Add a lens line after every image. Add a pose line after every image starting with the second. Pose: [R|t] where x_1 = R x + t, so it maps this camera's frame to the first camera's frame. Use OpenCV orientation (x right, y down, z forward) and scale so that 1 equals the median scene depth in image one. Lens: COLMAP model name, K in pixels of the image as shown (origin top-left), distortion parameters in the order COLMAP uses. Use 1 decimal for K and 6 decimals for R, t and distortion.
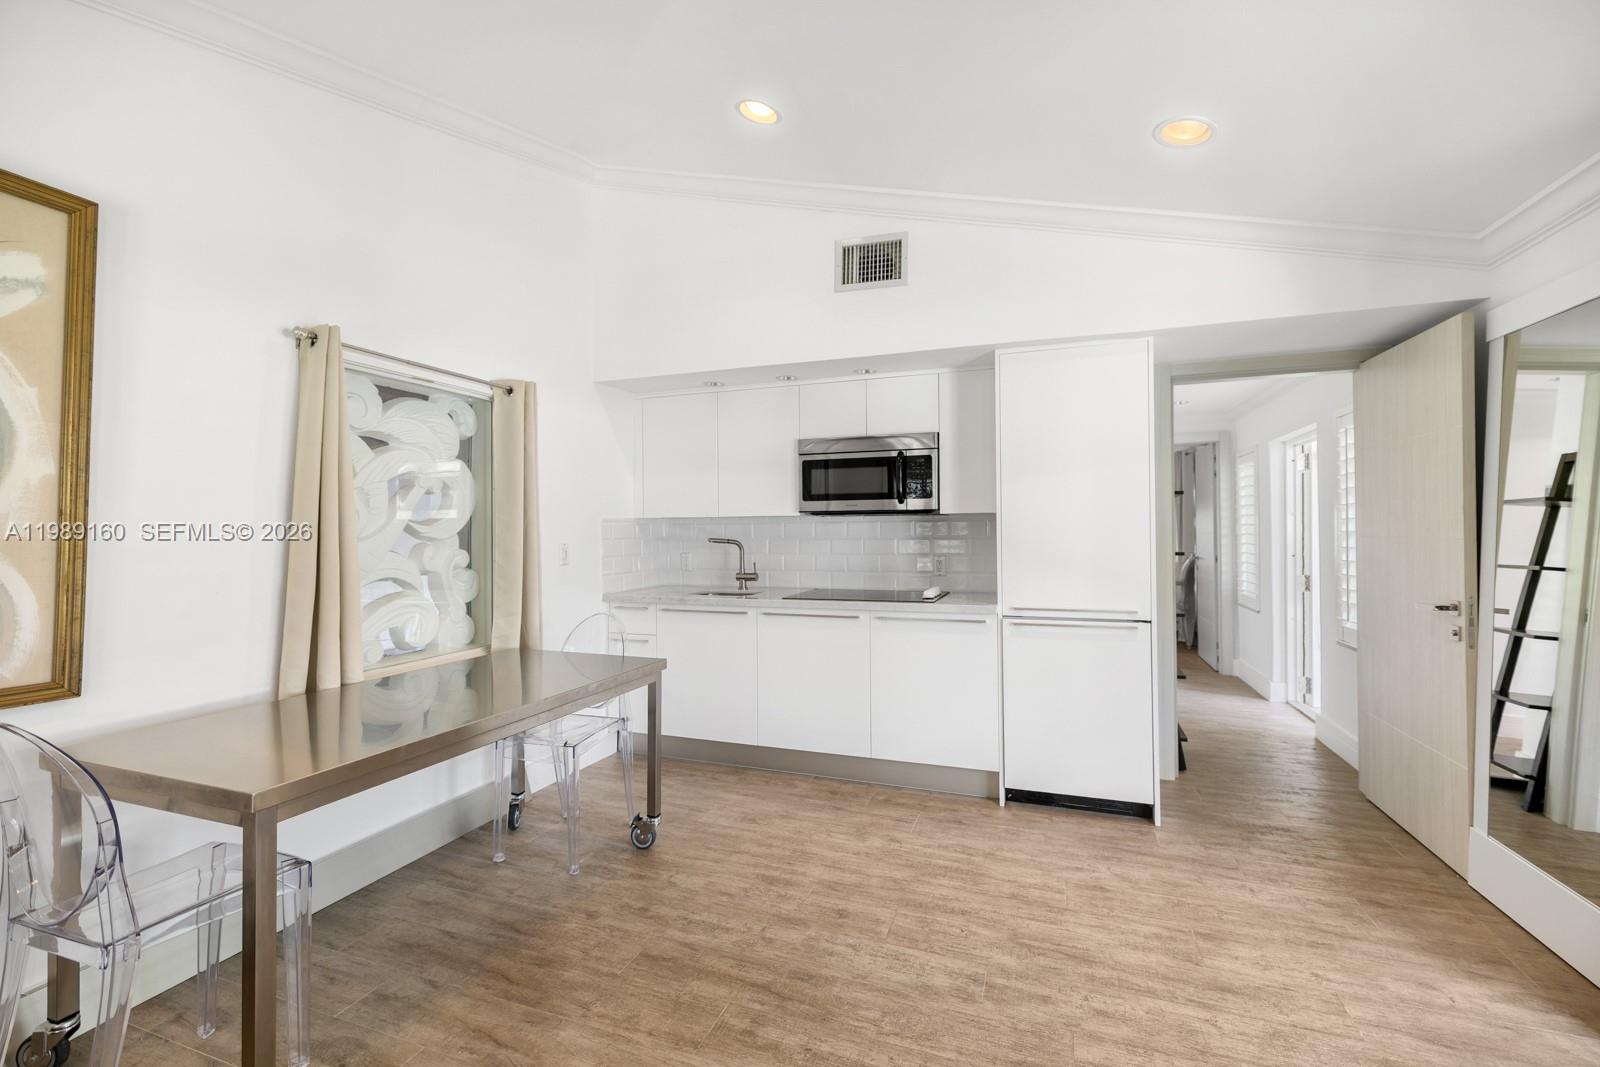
lens RADIAL K [[687.8, 0, 799.5], [0, 687.8, 530.0], [0, 0, 1]] dist [-0.000001, -0.000035]
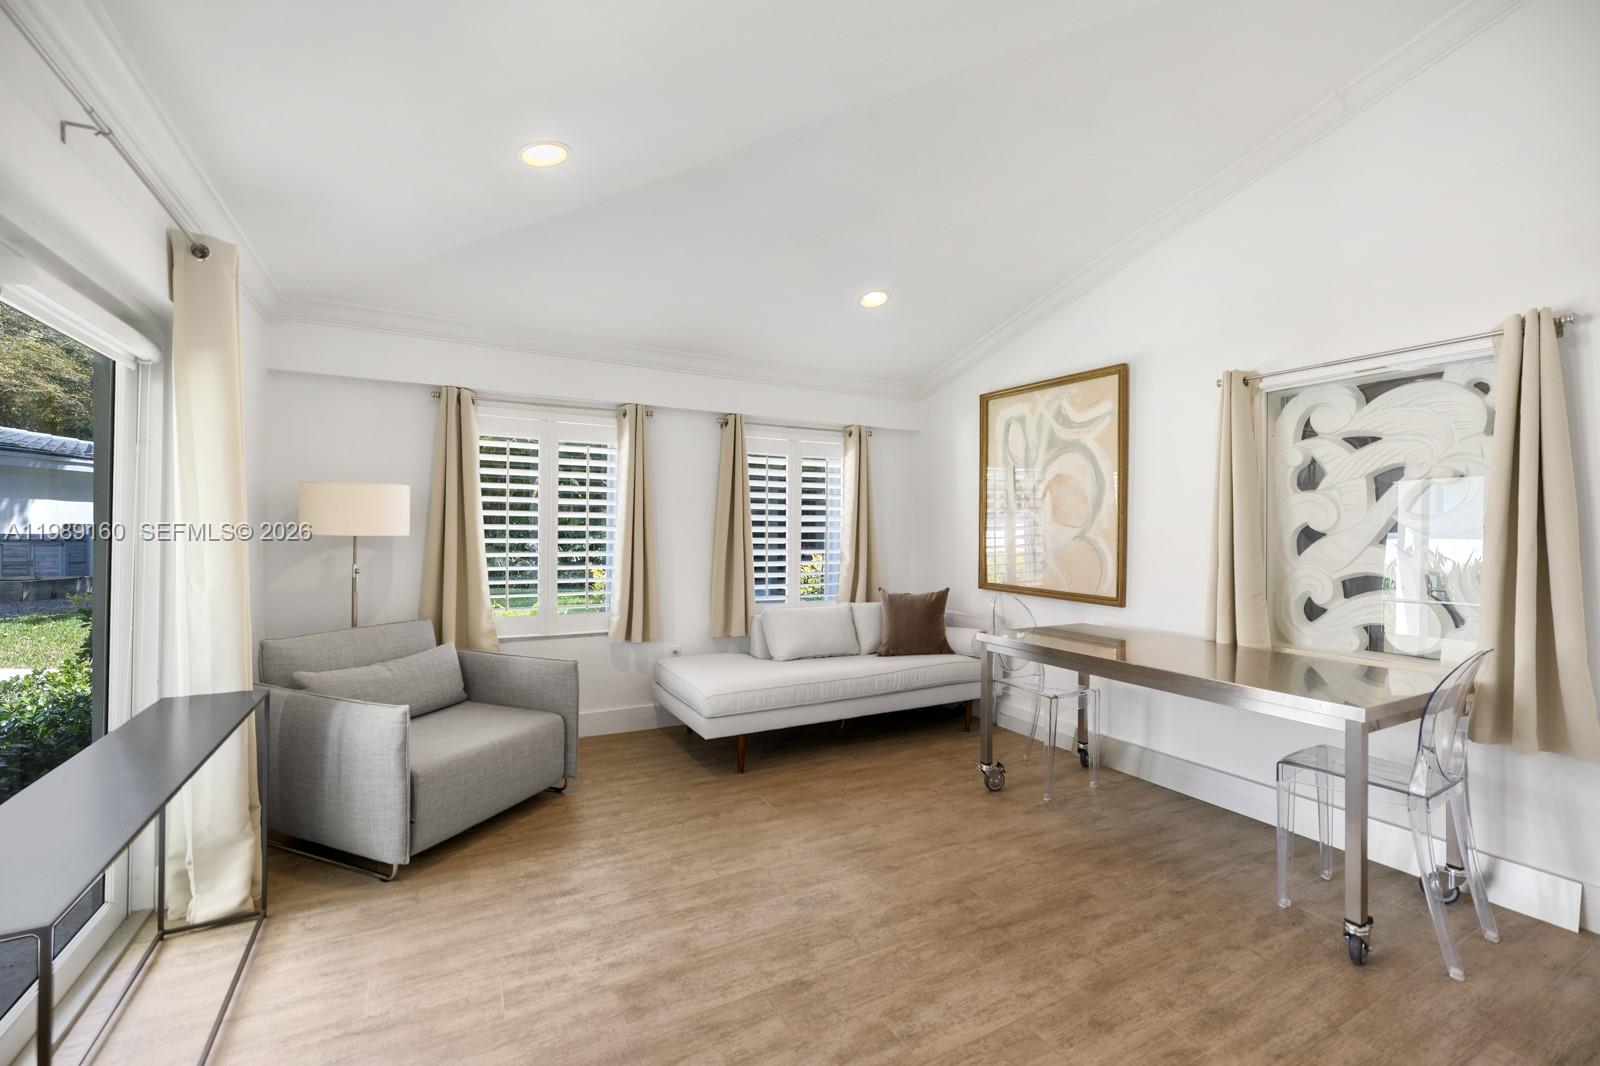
lens RADIAL K [[687.8, 0, 801.7], [0, 687.8, 527.2], [0, 0, 1]] dist [-0.000001, -0.000035]
pose [[-0.663807, -0.001797, -0.747902, 0.946646], [0.000830, 0.999995, -0.003139, 0.007548], [0.747904, -0.002704, -0.663802, 1.396337]]
